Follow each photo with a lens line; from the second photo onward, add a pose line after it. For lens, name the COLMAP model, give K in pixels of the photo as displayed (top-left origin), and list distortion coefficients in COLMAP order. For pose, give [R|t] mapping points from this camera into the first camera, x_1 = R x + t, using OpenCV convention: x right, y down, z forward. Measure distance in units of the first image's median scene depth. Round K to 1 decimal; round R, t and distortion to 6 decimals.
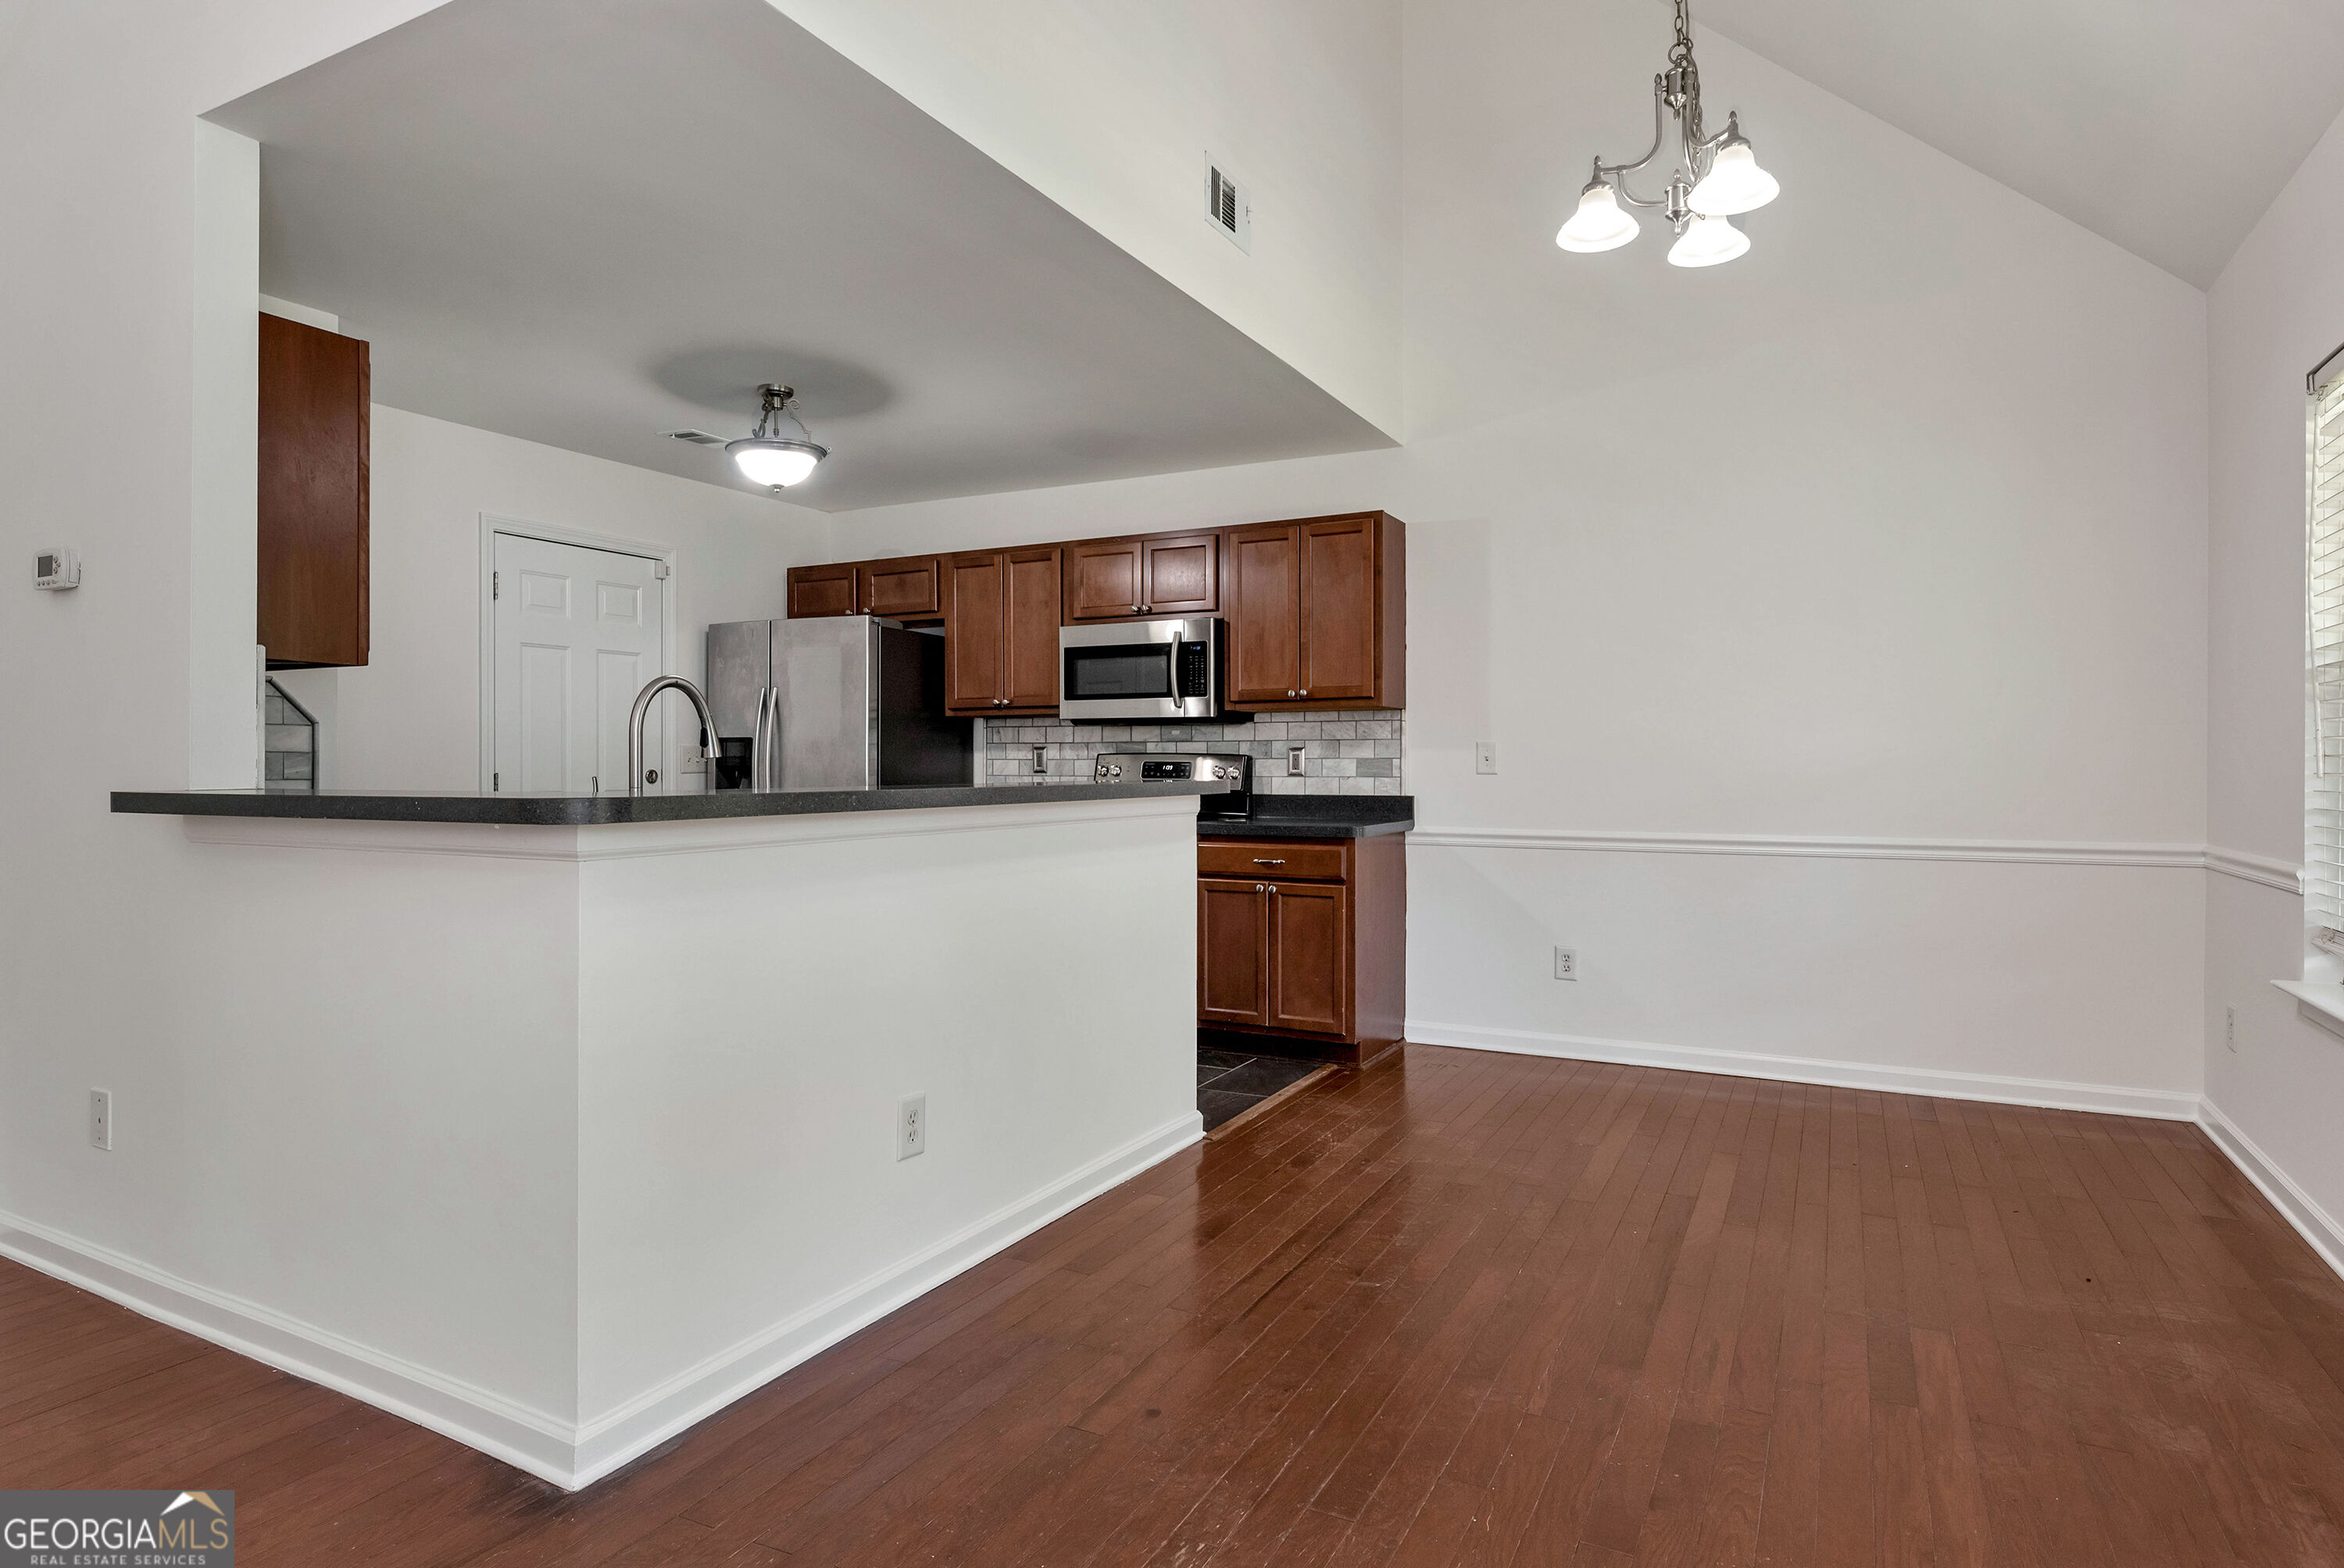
lens RADIAL K [[1296.9, 0, 1175.9], [0, 1296.9, 772.5], [0, 0, 1]] dist [0.003011, 0.000950]
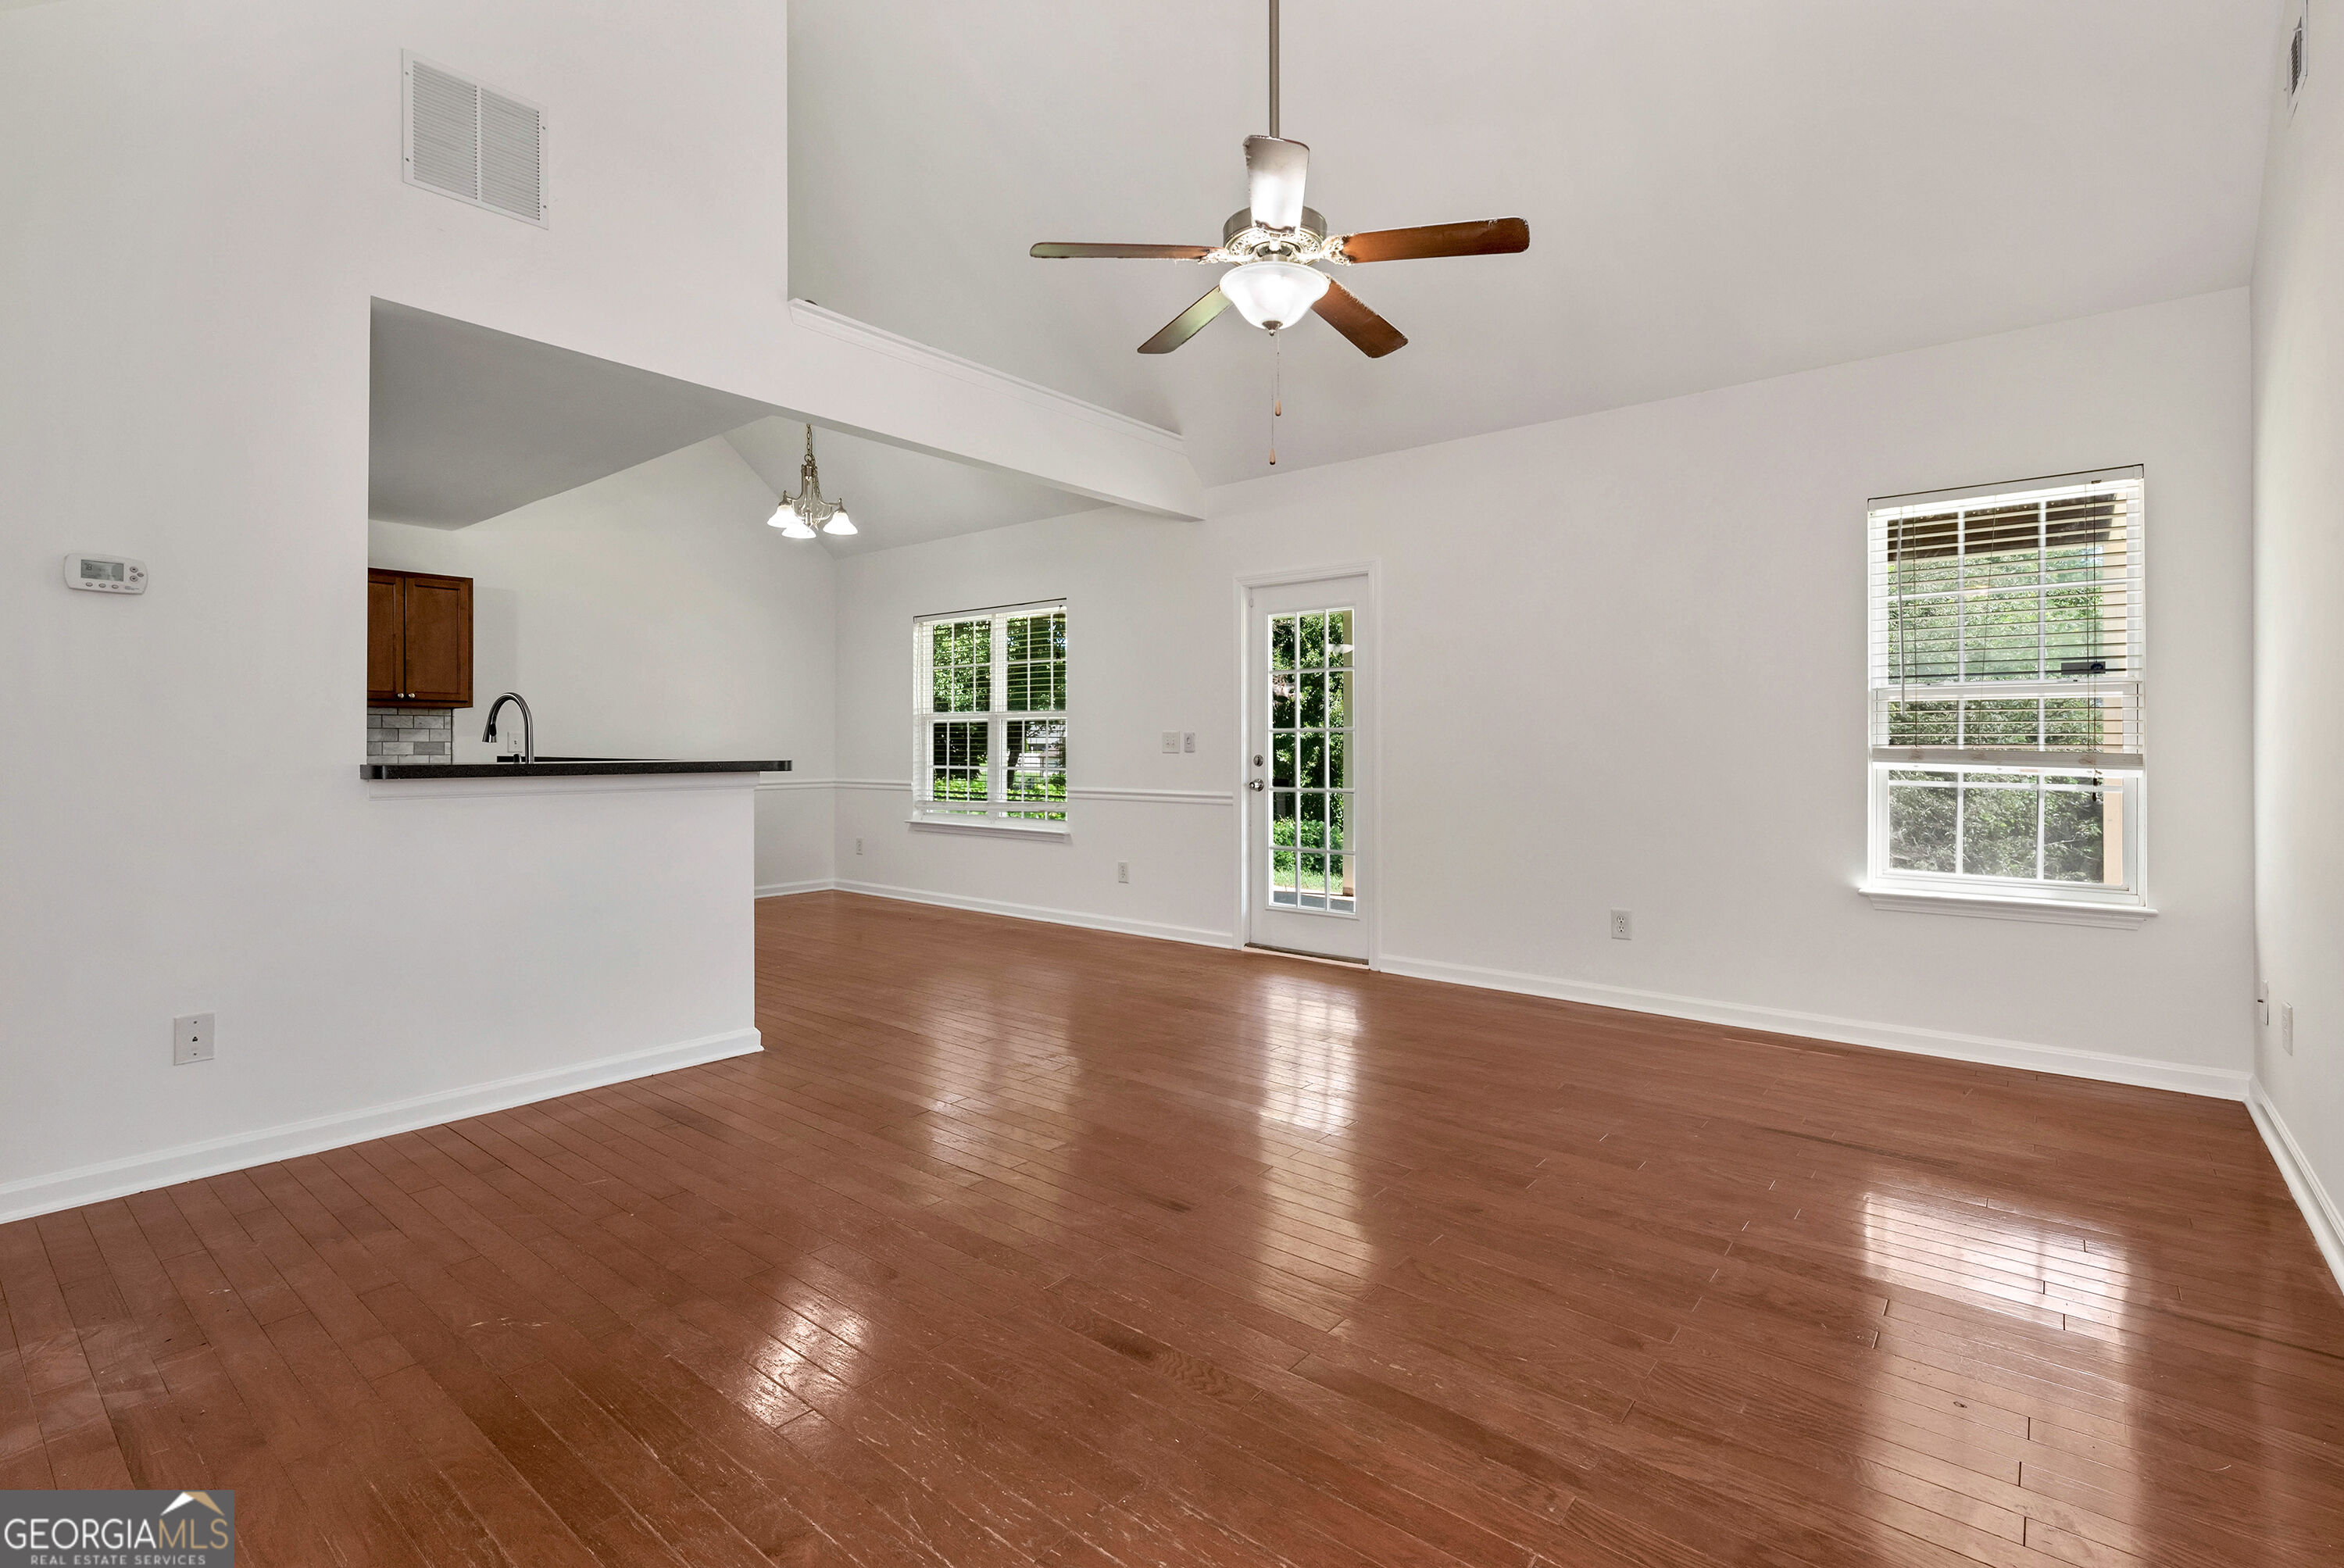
lens RADIAL K [[1063.6, 0, 1166.8], [0, 1063.6, 752.7], [0, 0, 1]] dist [0.001278, -0.000061]
pose [[0.210493, -0.006794, 0.977572, -0.843852], [0.004318, 0.999973, 0.006020, -0.002785], [-0.977586, 0.002954, 0.210517, -0.048756]]
